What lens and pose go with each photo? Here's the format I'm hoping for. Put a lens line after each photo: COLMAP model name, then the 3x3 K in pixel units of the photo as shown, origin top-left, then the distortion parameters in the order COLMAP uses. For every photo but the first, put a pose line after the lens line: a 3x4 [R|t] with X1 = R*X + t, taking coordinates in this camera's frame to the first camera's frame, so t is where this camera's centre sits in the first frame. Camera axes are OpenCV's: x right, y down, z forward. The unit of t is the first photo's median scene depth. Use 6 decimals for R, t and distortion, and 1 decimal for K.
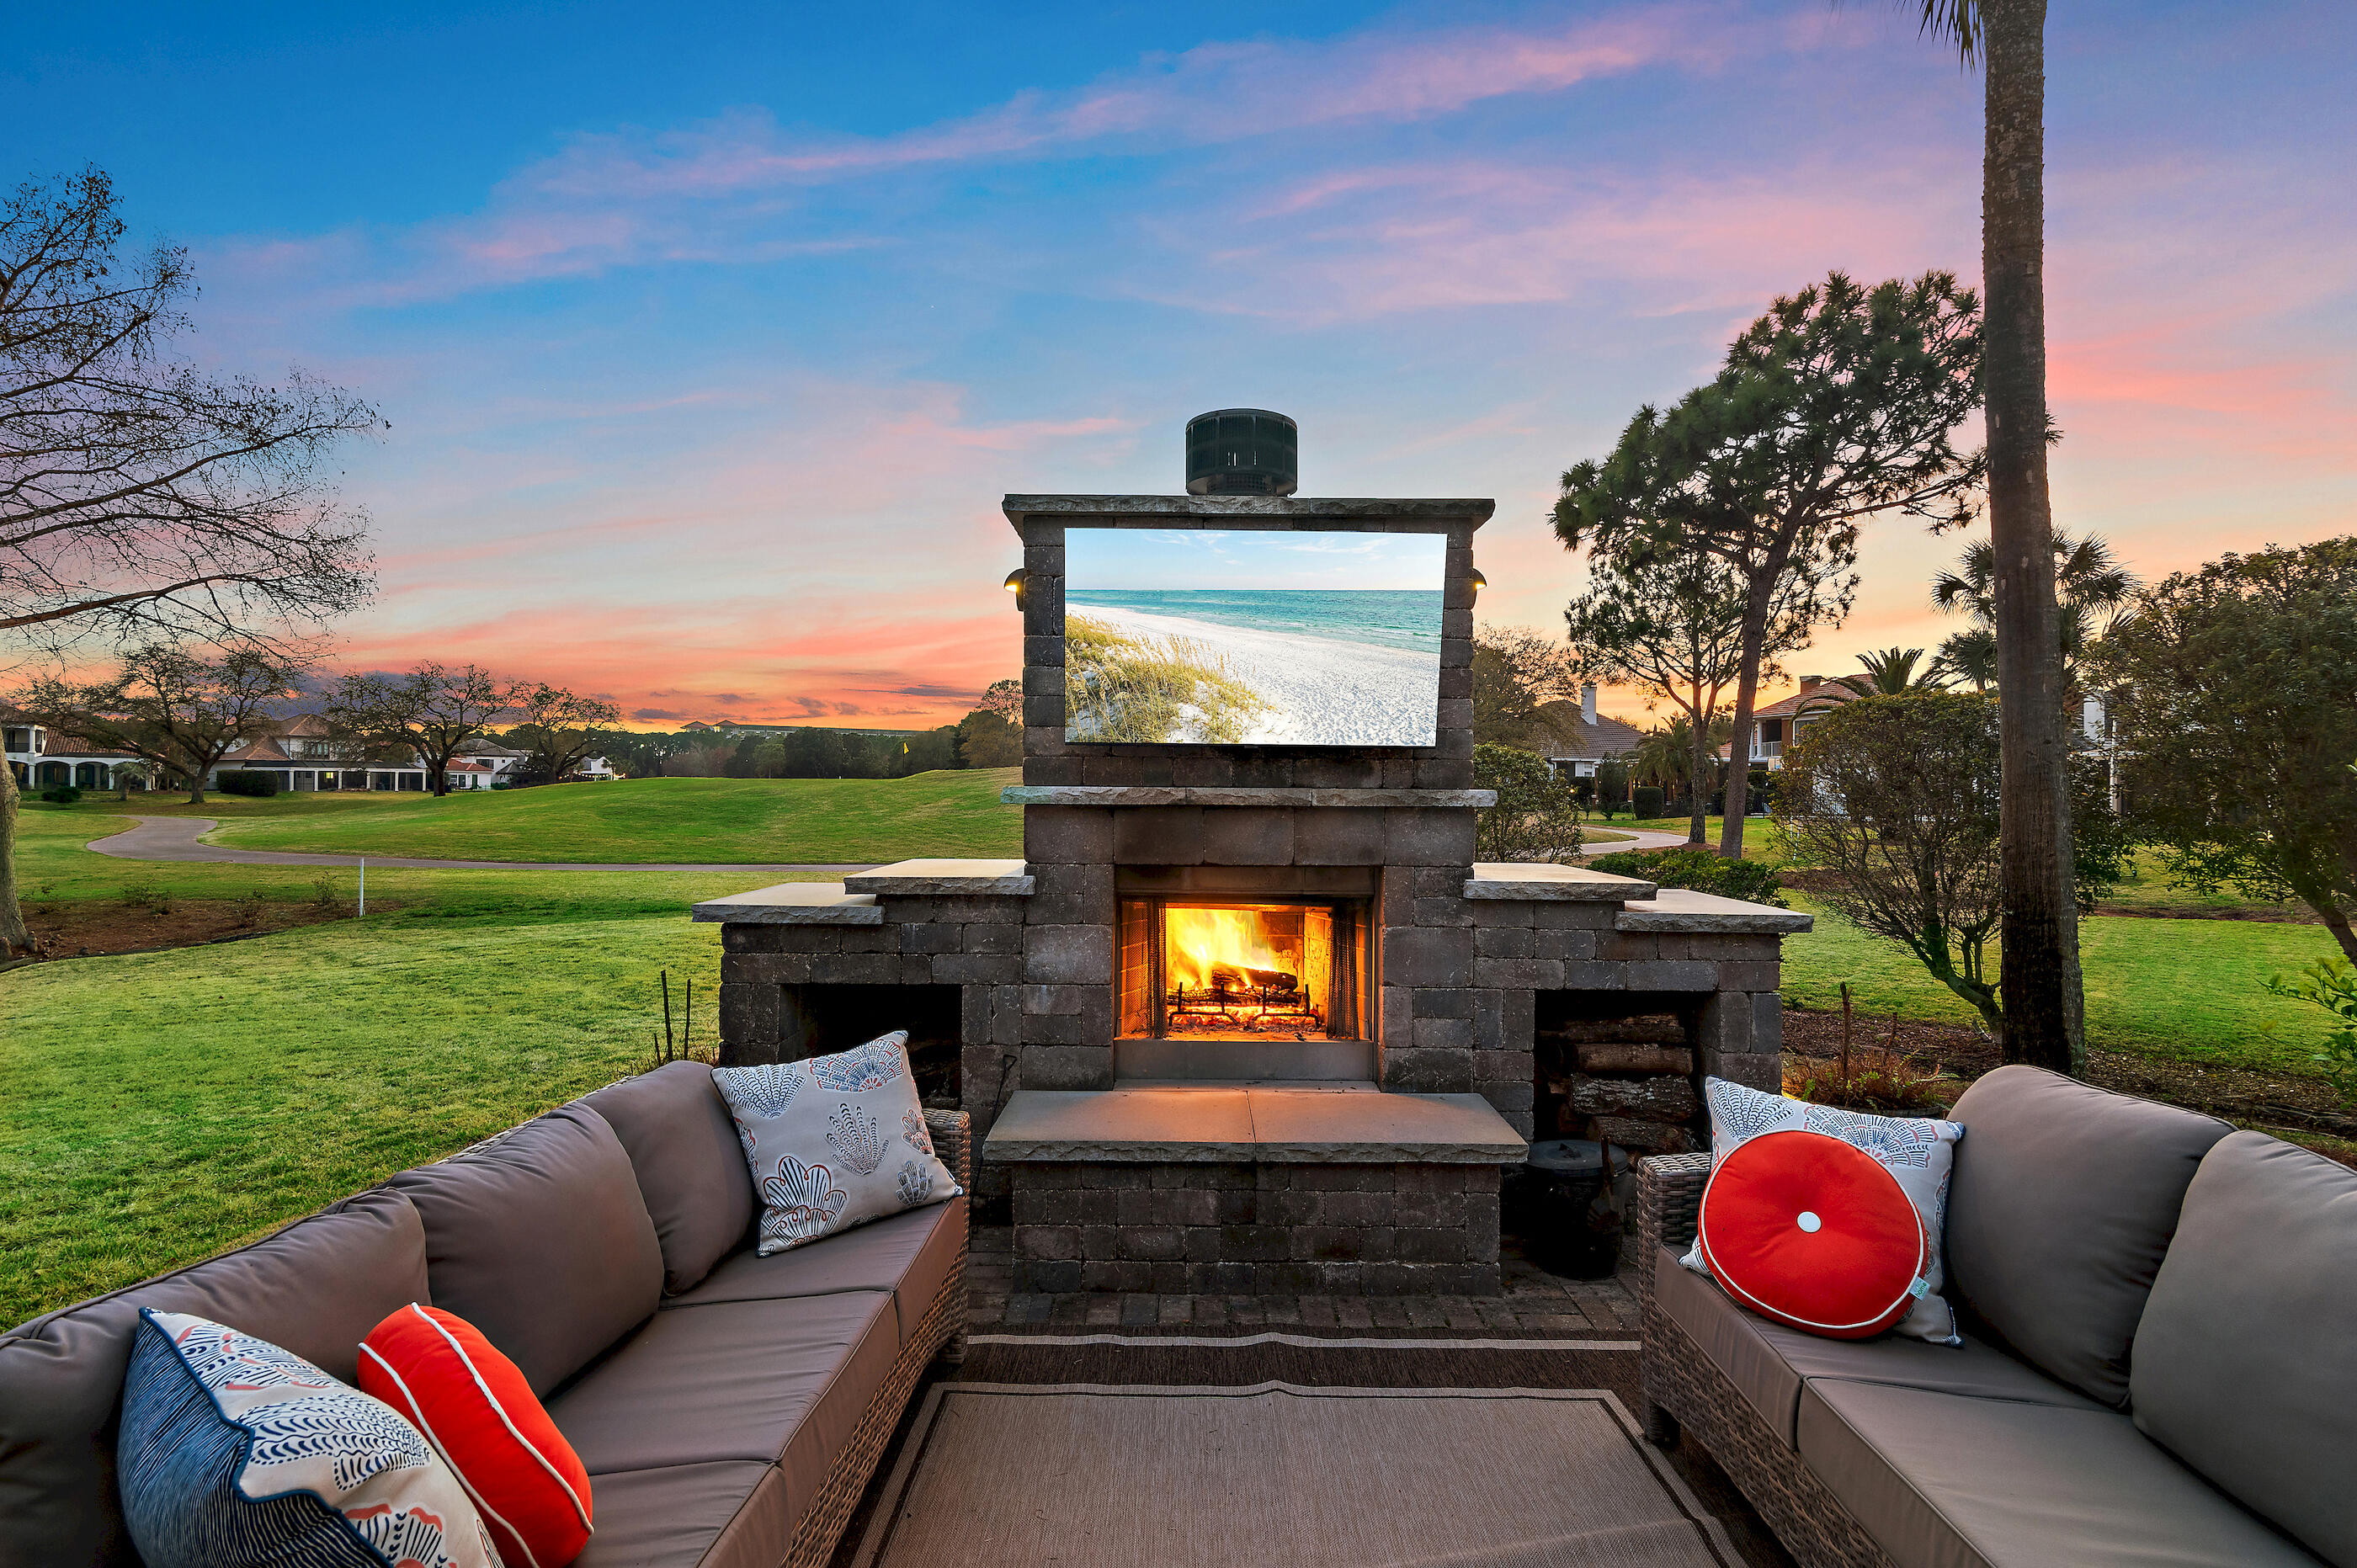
lens RADIAL K [[1146.3, 0, 1182.1], [0, 1146.3, 795.9], [0, 0, 1]] dist [0.010128, -0.000603]
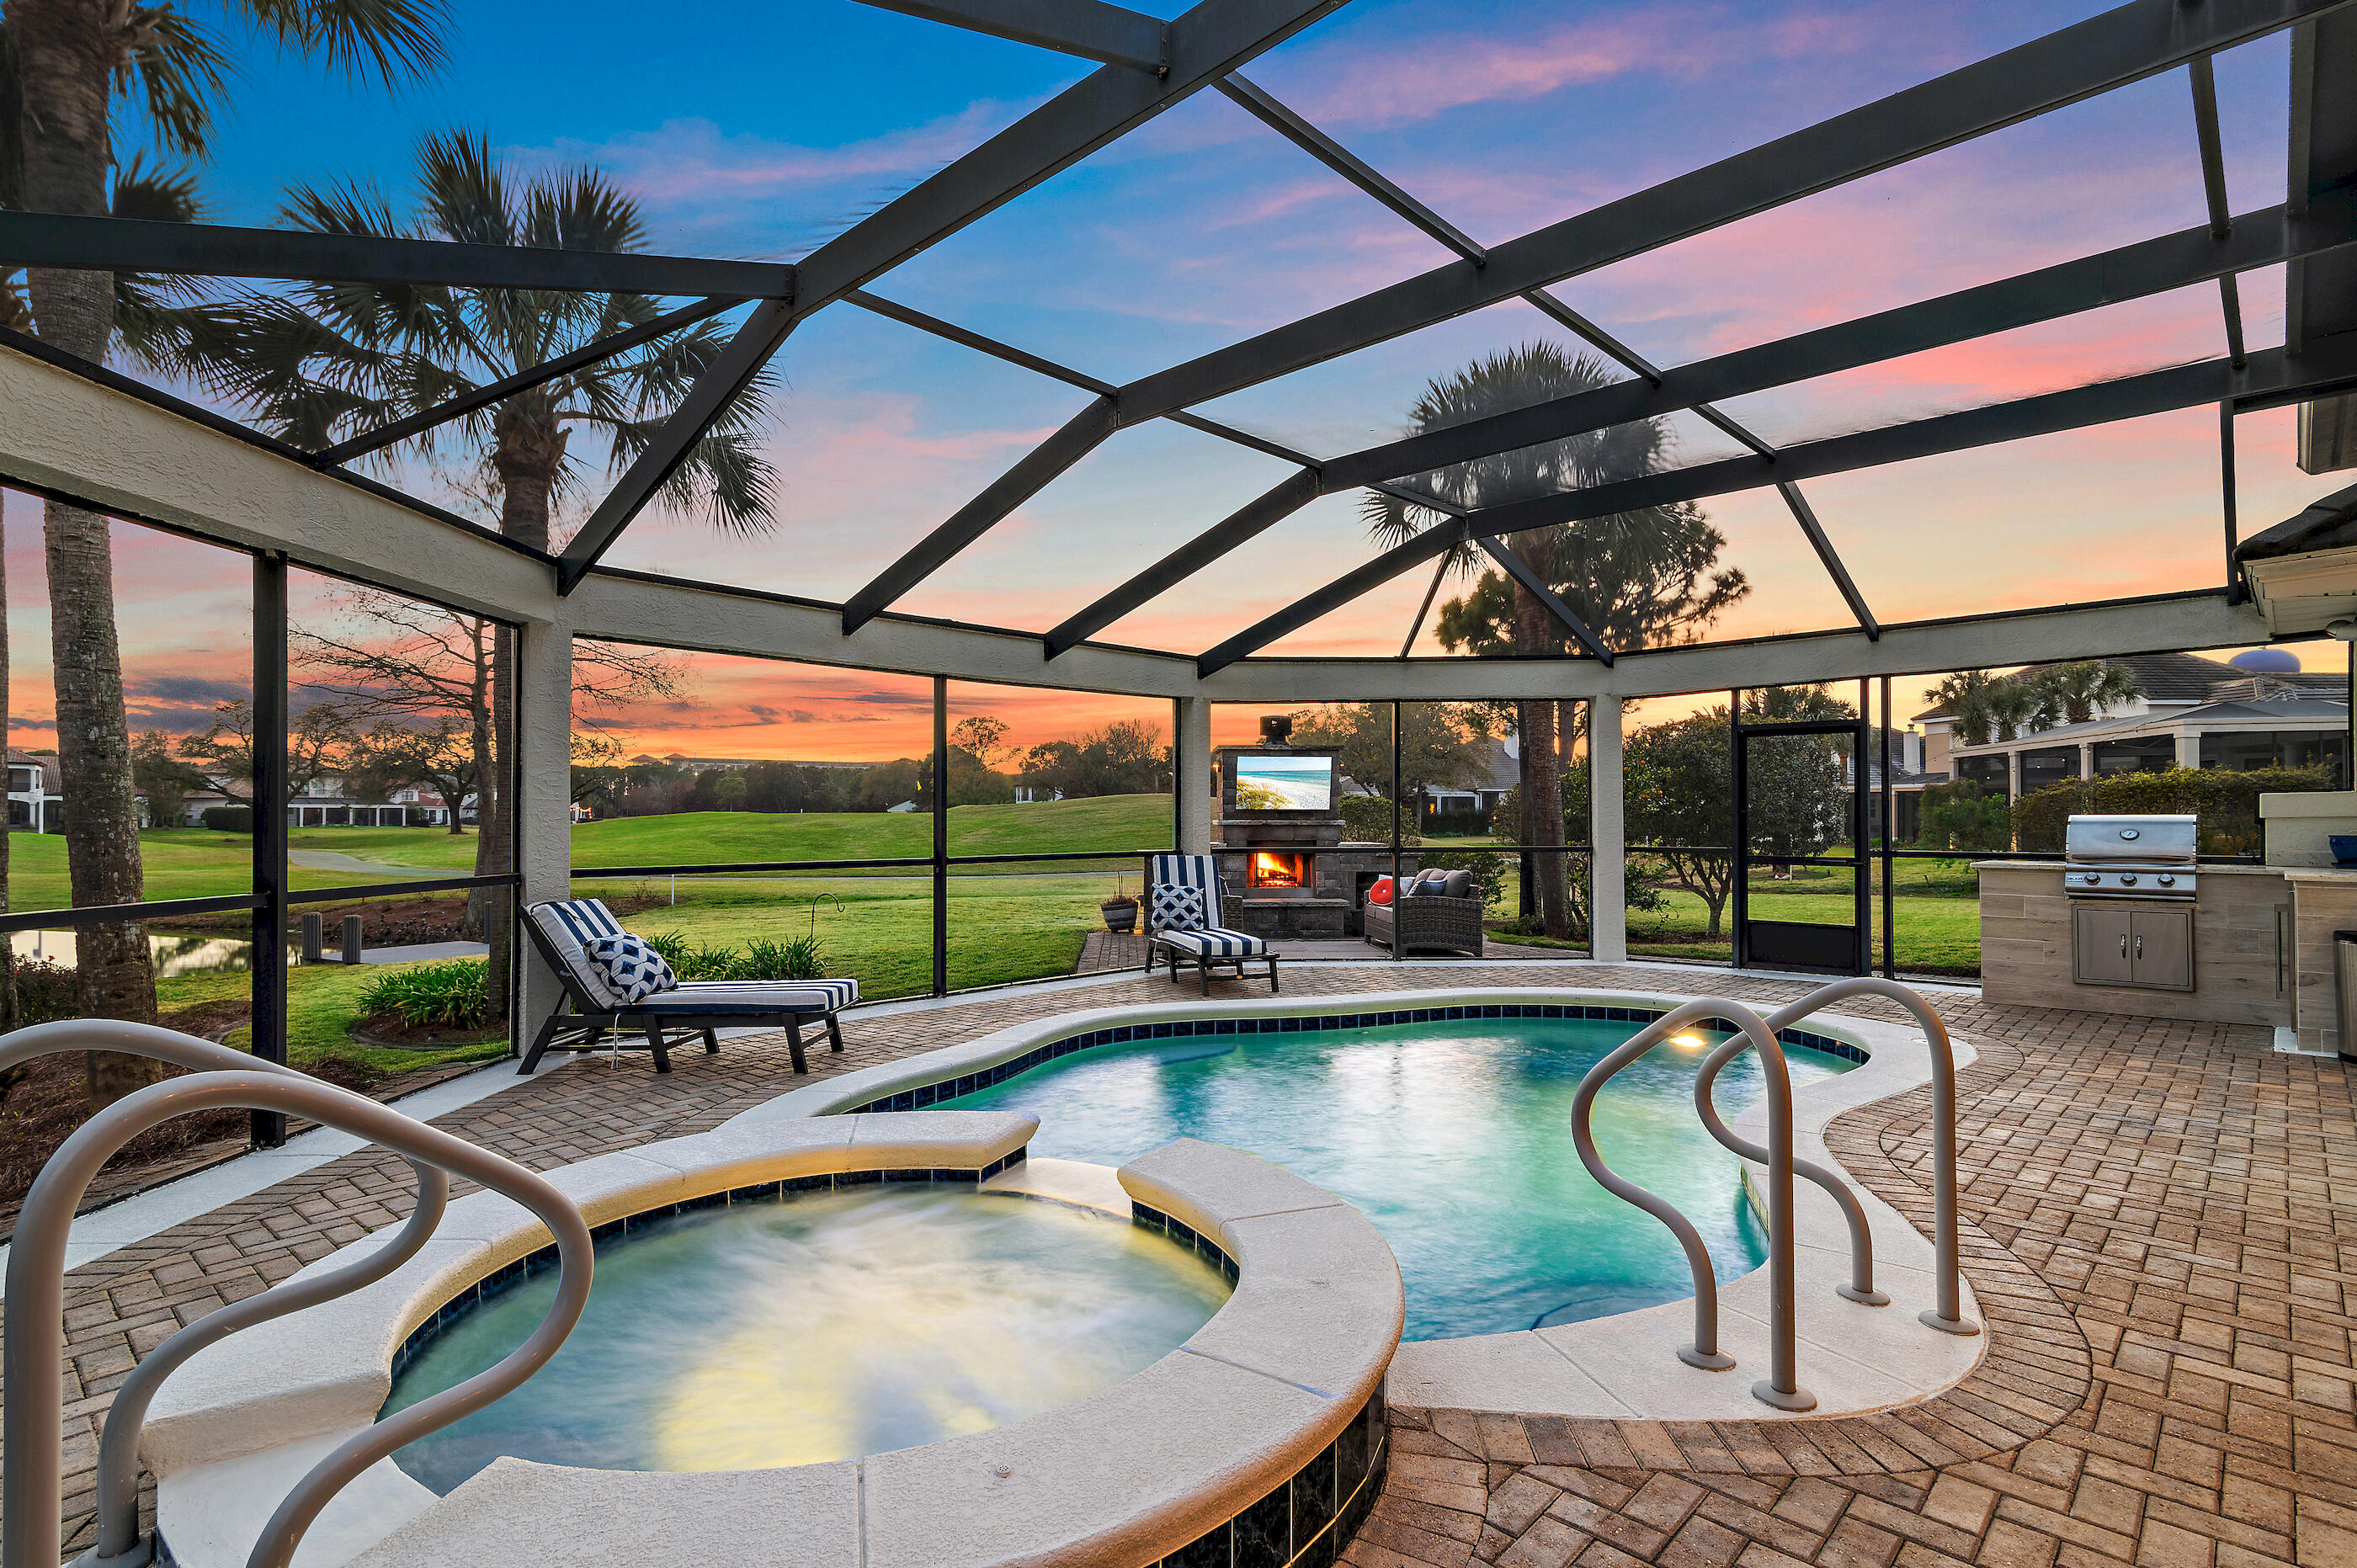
lens RADIAL K [[1175.3, 0, 1173.0], [0, 1175.3, 809.0], [0, 0, 1]] dist [0.022160, -0.001187]
pose [[0.999153, -0.007291, 0.040489, -0.466266], [0.007847, 0.999877, -0.013603, 0.005535], [-0.040385, 0.013910, 0.999087, -2.936123]]
